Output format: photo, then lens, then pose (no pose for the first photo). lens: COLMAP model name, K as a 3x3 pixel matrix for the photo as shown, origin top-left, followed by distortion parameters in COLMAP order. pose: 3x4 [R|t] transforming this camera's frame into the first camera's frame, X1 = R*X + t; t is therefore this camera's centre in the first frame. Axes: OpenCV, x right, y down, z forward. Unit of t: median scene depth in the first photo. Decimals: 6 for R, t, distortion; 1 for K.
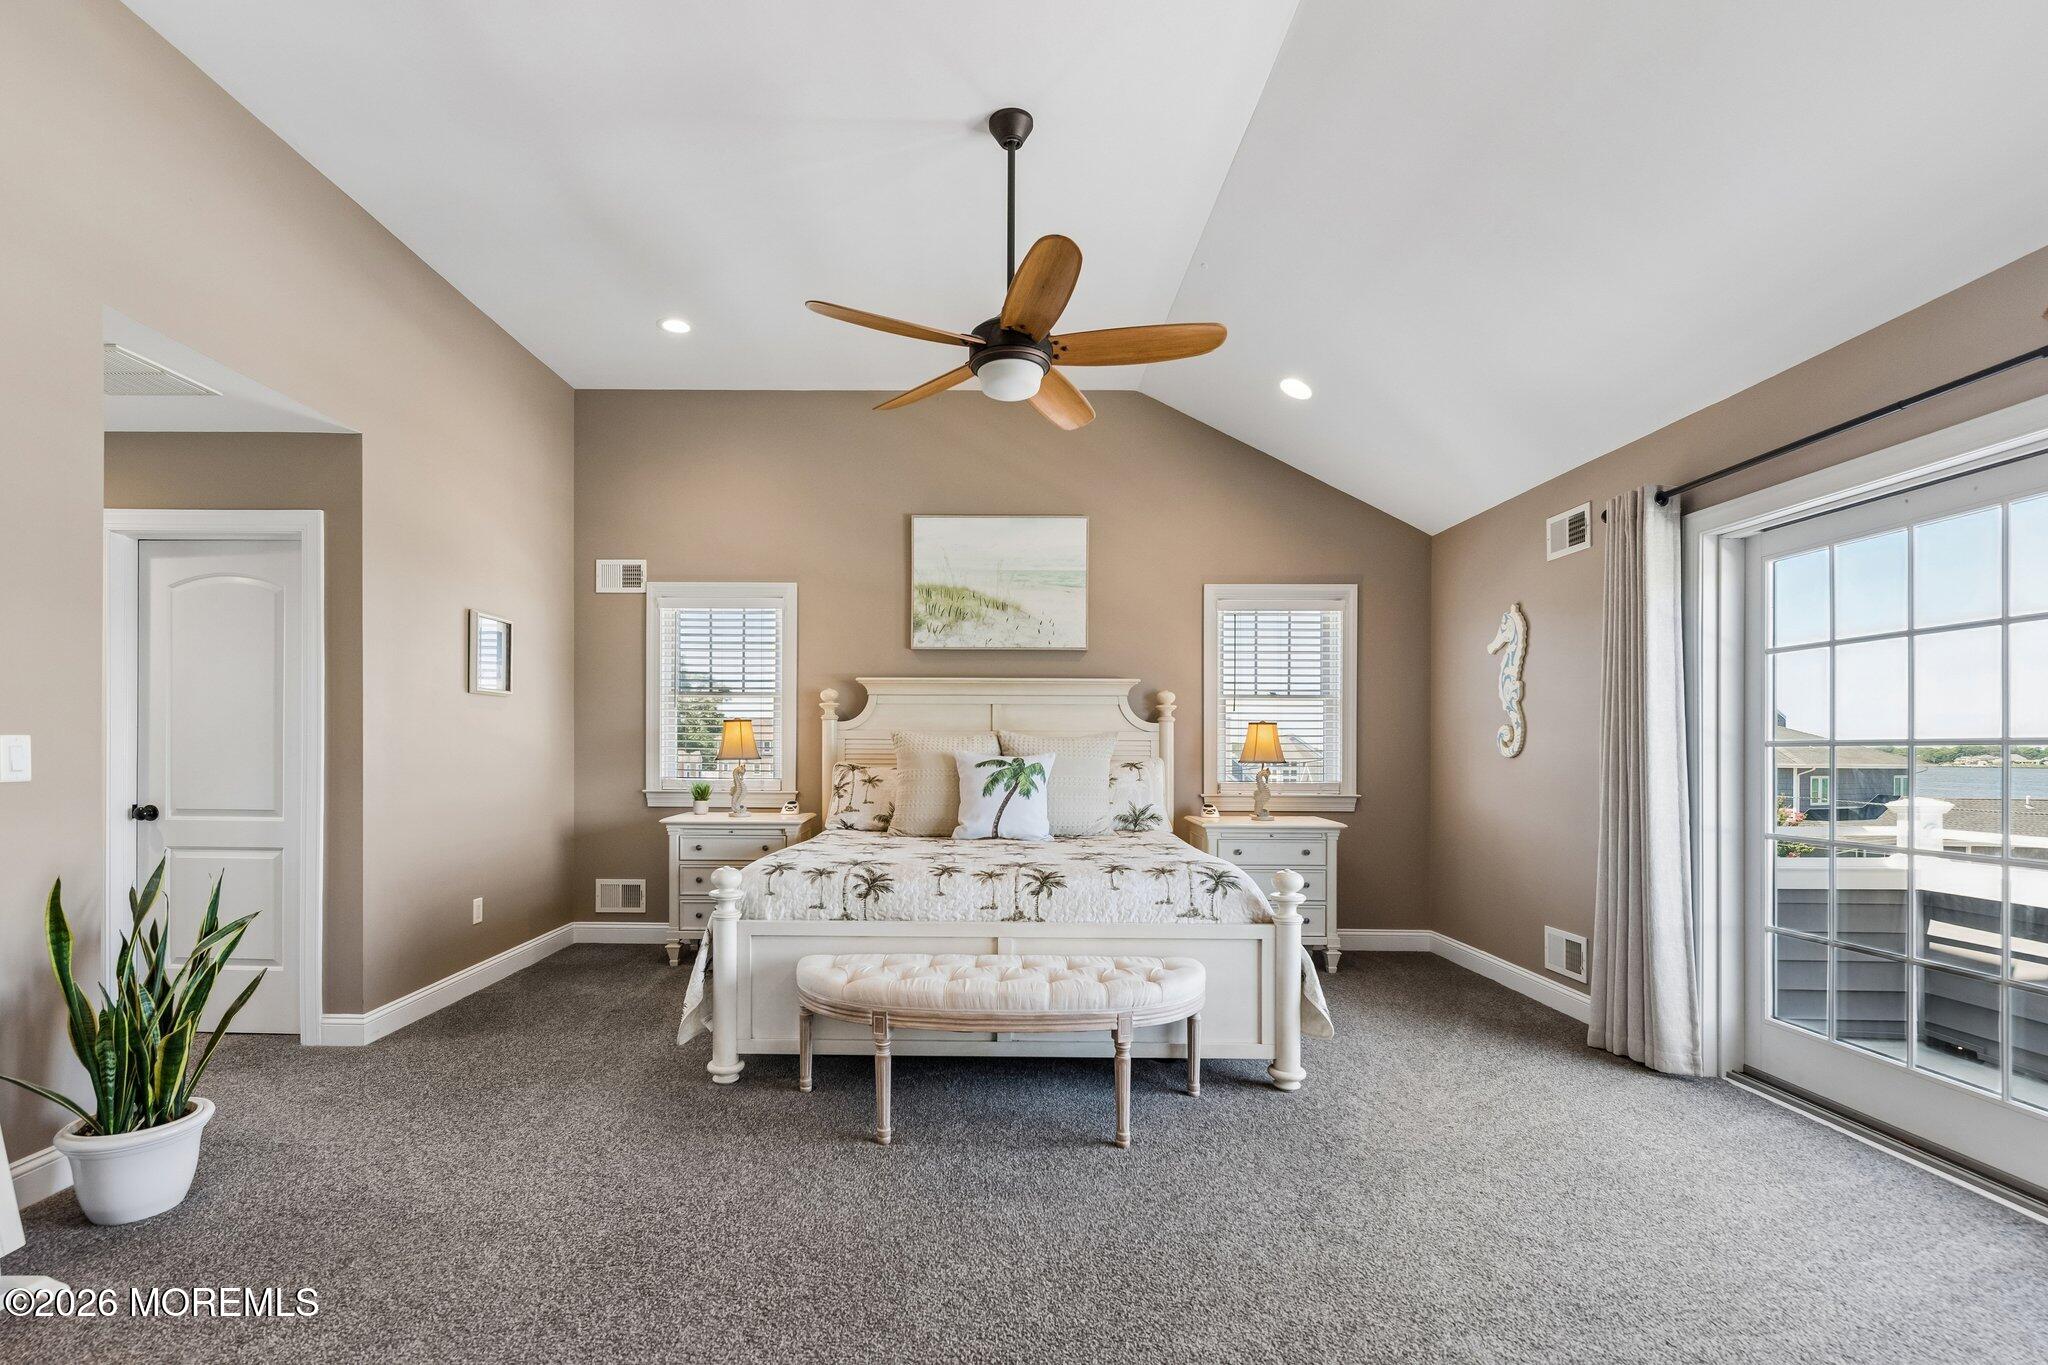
lens RADIAL K [[917.9, 0, 967.1], [0, 917.9, 735.7], [0, 0, 1]] dist [0.001373, 0.000475]
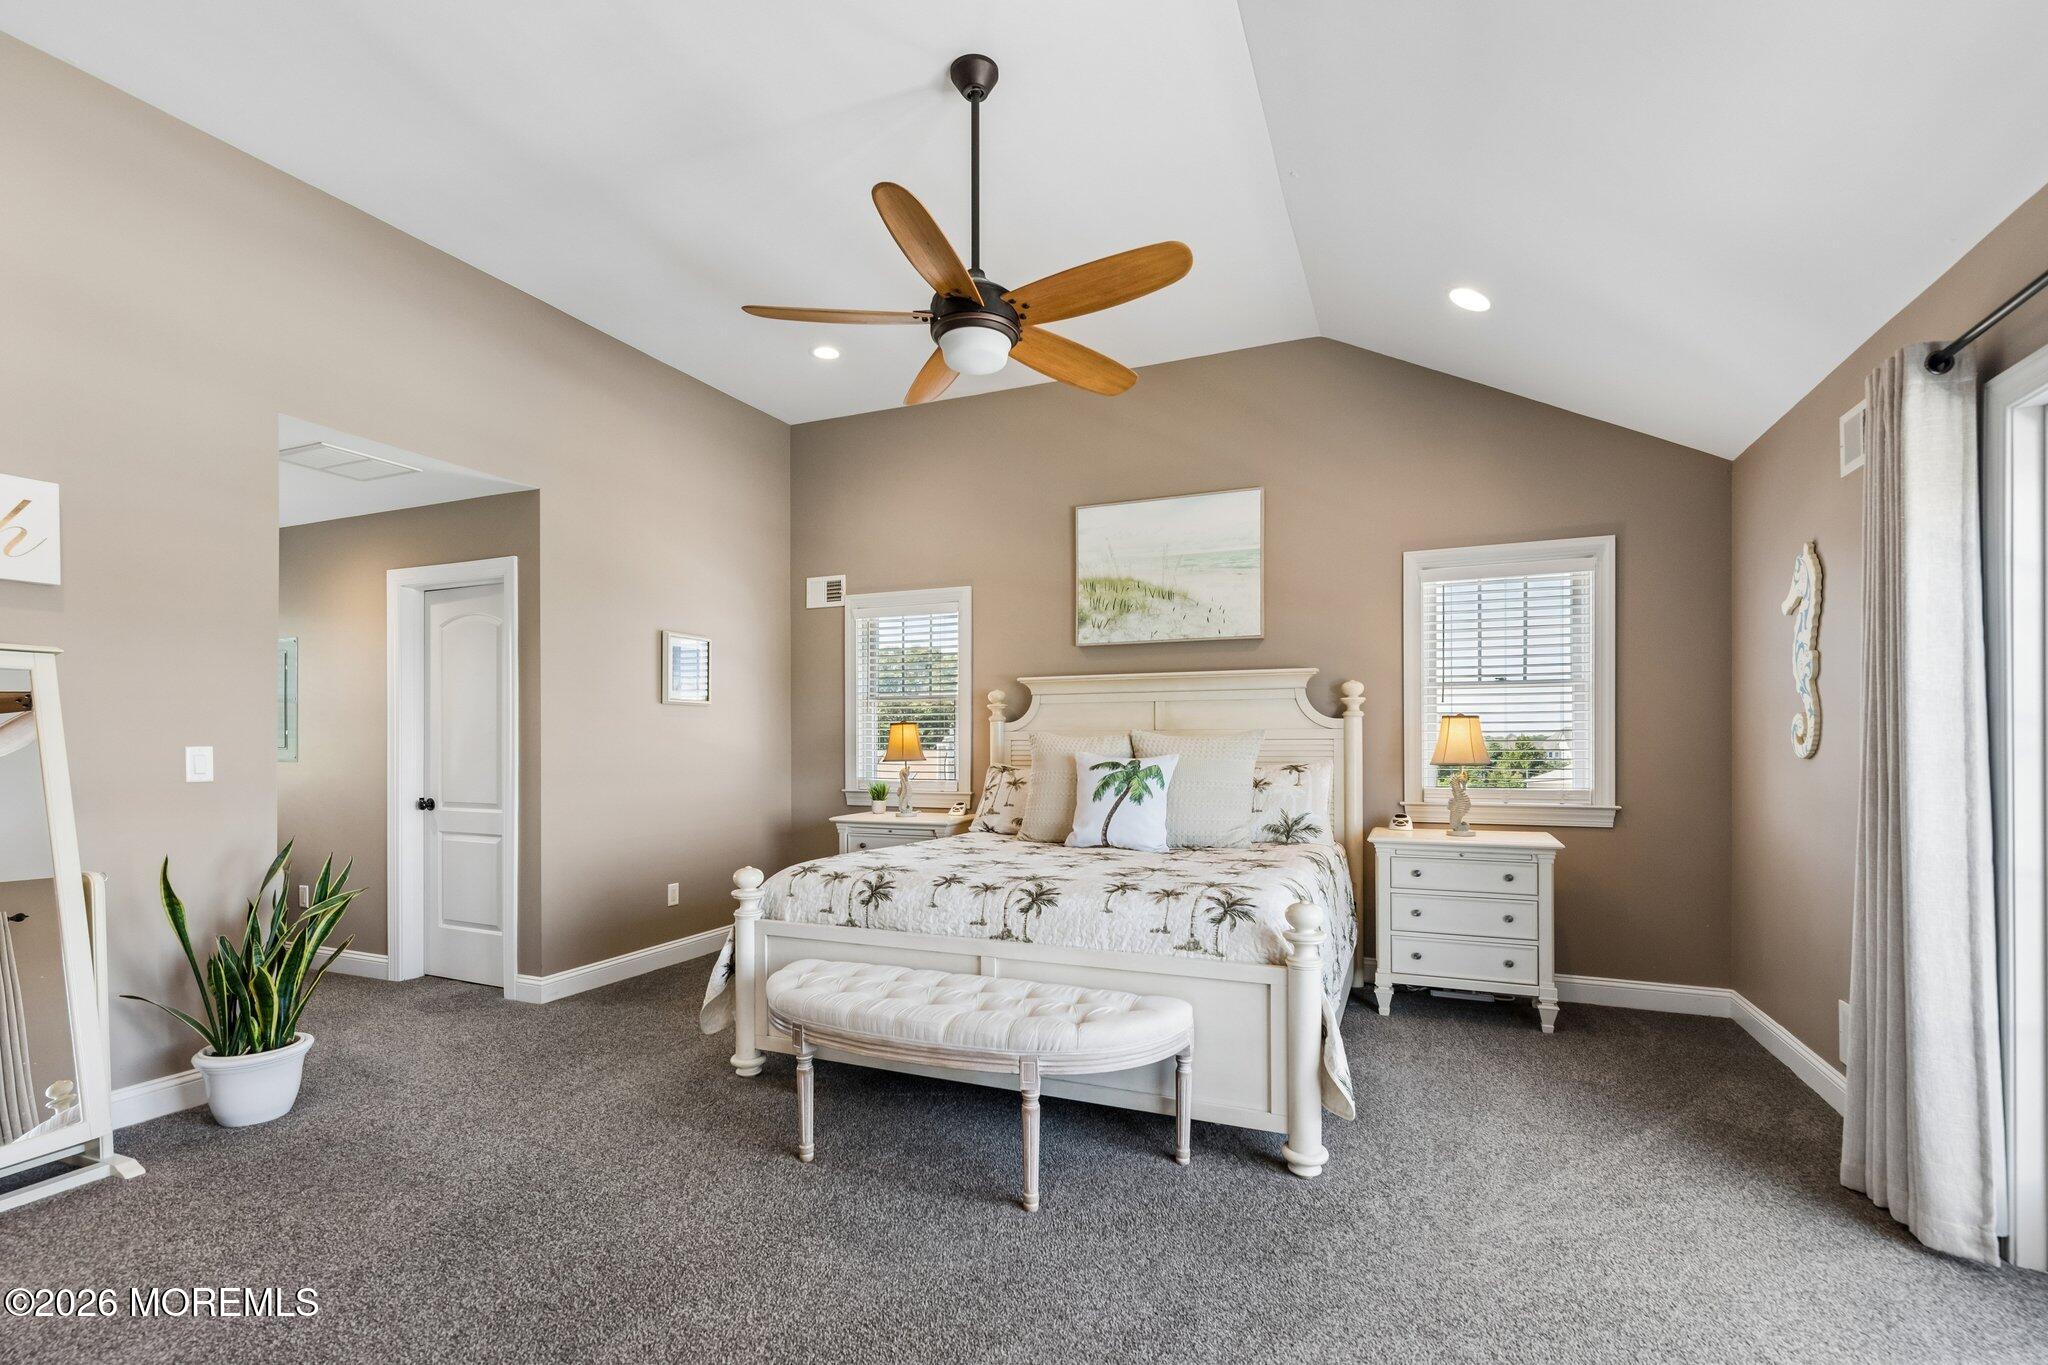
lens RADIAL K [[904.4, 0, 1031.8], [0, 904.4, 735.0], [0, 0, 1]] dist [0.000966, 0.000133]
pose [[0.926947, -0.011396, -0.375019, 0.305699], [0.011827, 0.999929, -0.001152, -0.000935], [0.375006, -0.003367, 0.927016, 0.126568]]
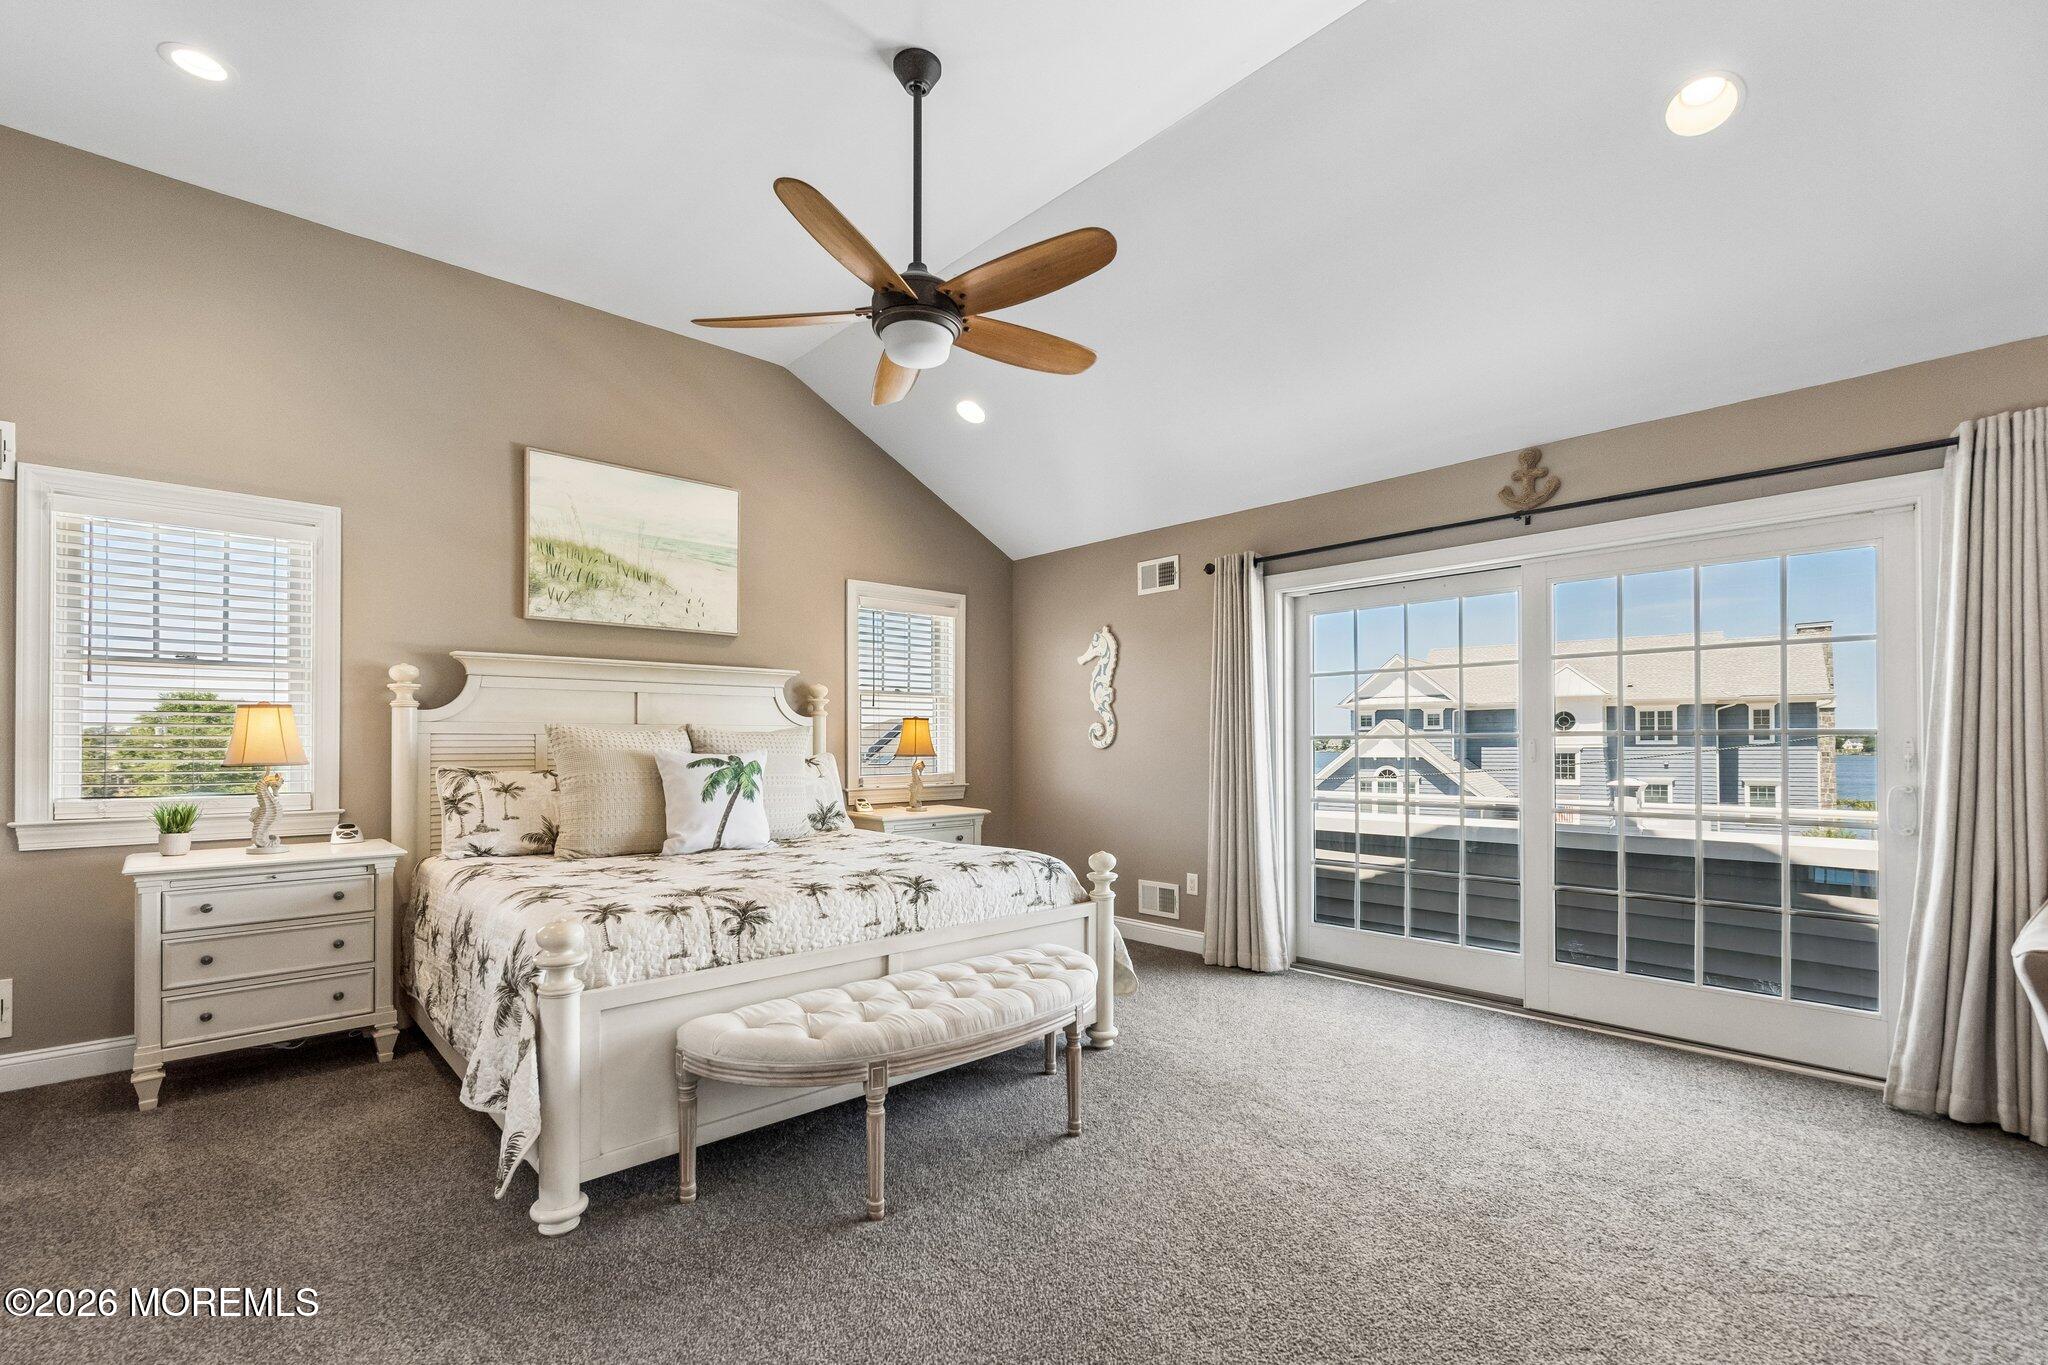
lens RADIAL K [[908.2, 0, 1009.4], [0, 908.2, 724.7], [0, 0, 1]] dist [0.000399, 0.000171]
pose [[0.726589, 0.006392, 0.687043, -0.355694], [-0.003306, 0.999978, -0.005807, -0.001277], [-0.687065, 0.001948, 0.726594, 0.194576]]
